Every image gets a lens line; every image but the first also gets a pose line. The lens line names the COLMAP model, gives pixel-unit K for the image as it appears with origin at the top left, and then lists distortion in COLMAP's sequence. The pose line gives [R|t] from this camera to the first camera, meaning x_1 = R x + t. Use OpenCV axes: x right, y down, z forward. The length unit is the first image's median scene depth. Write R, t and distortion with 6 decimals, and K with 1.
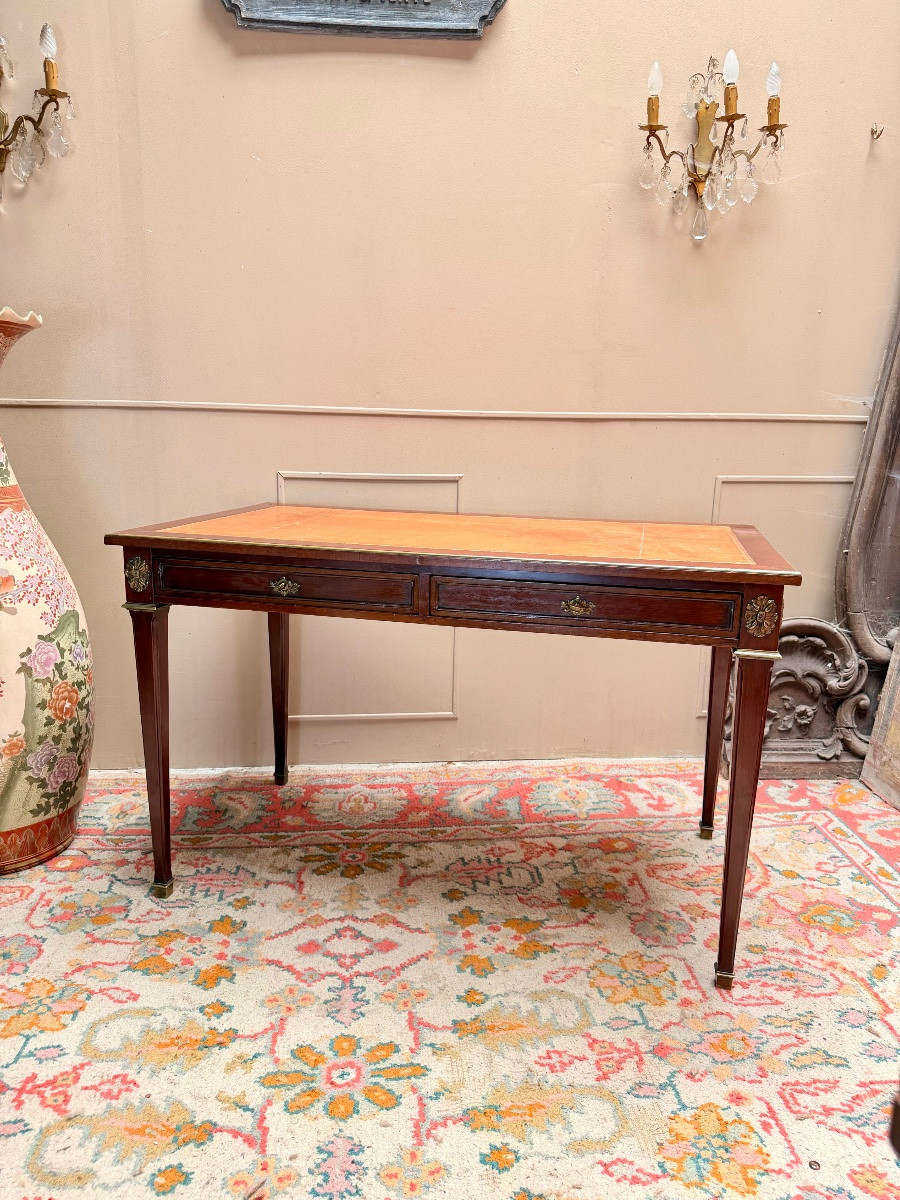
lens RADIAL K [[839.7, 0, 454.4], [0, 839.7, 600.3], [0, 0, 1]] dist [0.002135, -0.009383]
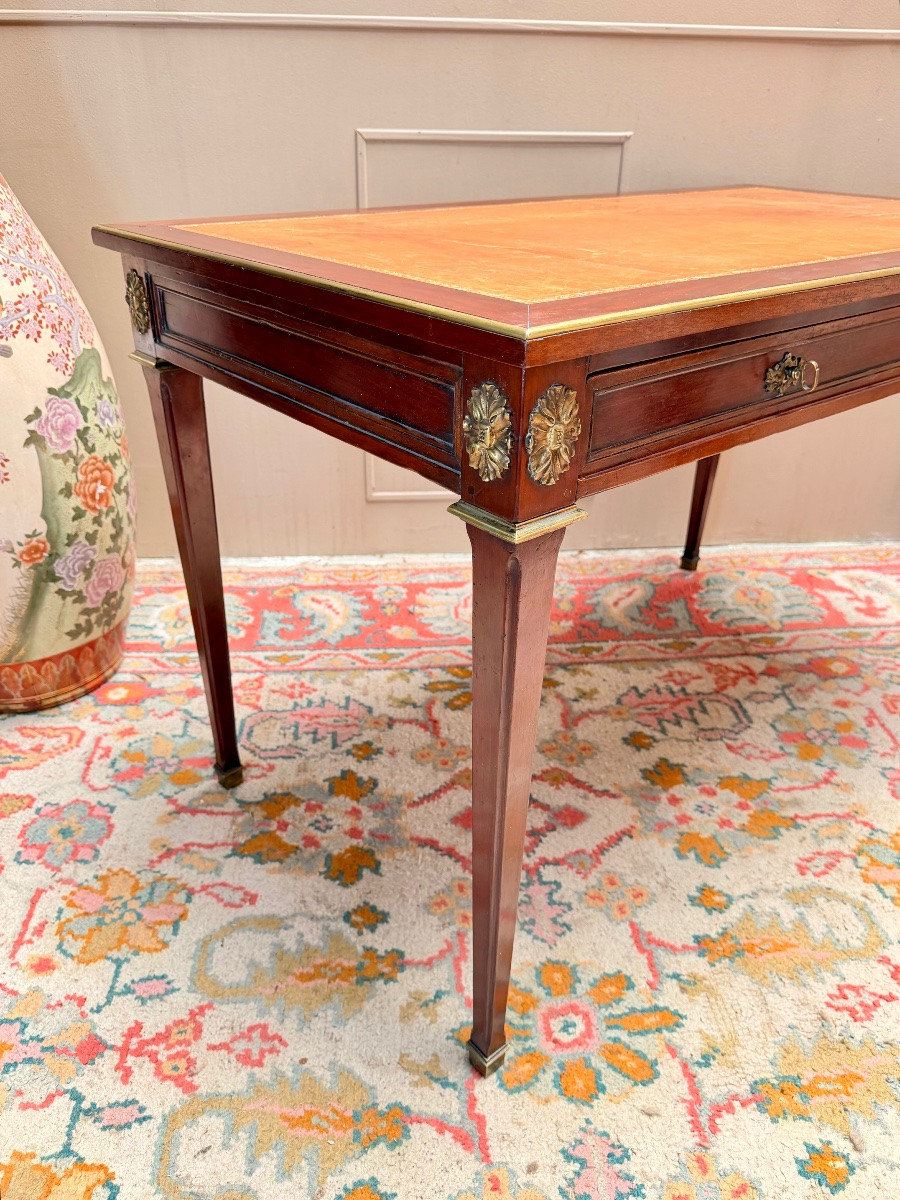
lens RADIAL K [[887.6, 0, 448.7], [0, 887.6, 597.4], [0, 0, 1]] dist [0.015864, -0.039514]
pose [[0.999830, 0.002798, -0.018236, -0.174426], [0.002576, 0.957576, 0.288169, -0.001923], [0.018268, -0.288167, 0.957406, 0.299905]]
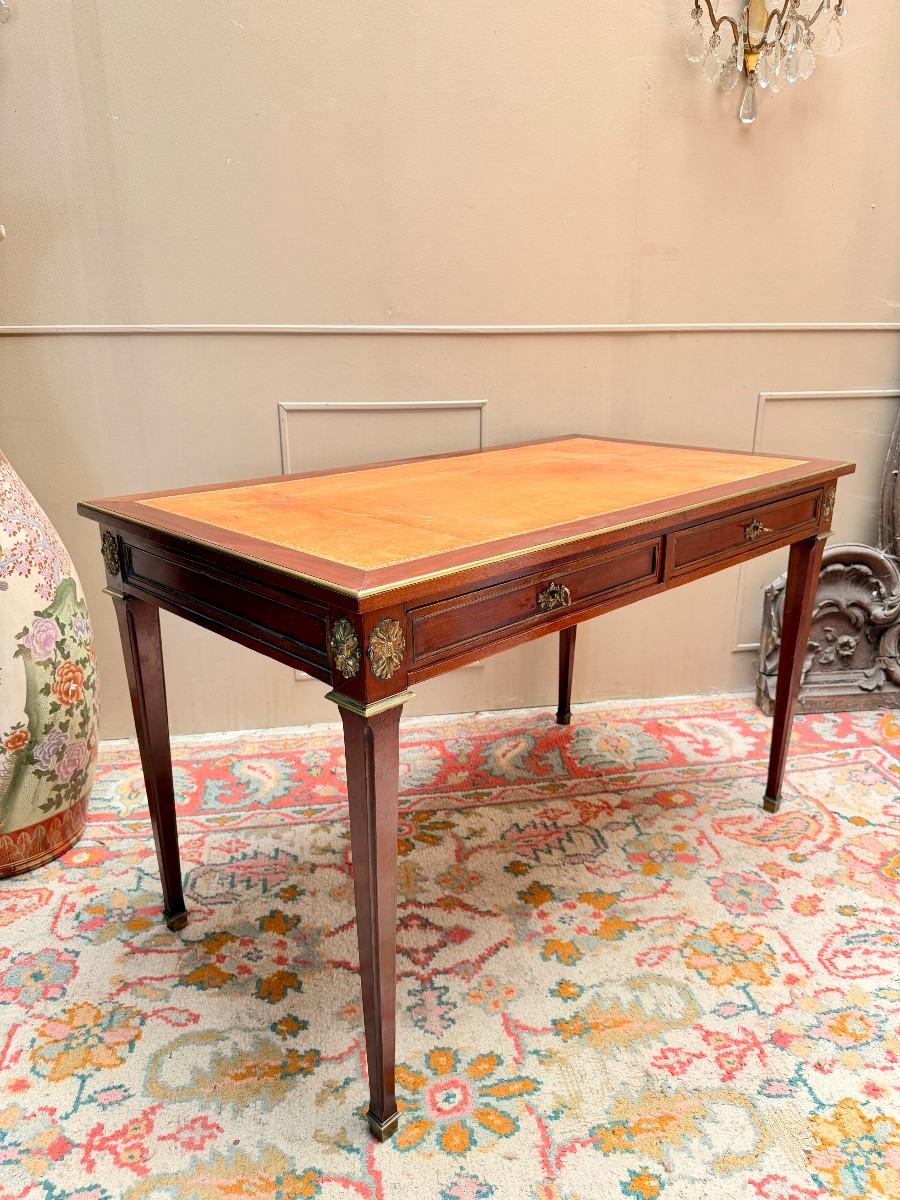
lens RADIAL K [[841.9, 0, 454.0], [0, 841.9, 600.1], [0, 0, 1]] dist [0.000123, -0.009799]
pose [[0.997319, -0.042385, 0.059652, -0.124995], [0.035866, 0.993675, 0.106409, -0.049621], [-0.063785, -0.103984, 0.992531, 0.124150]]
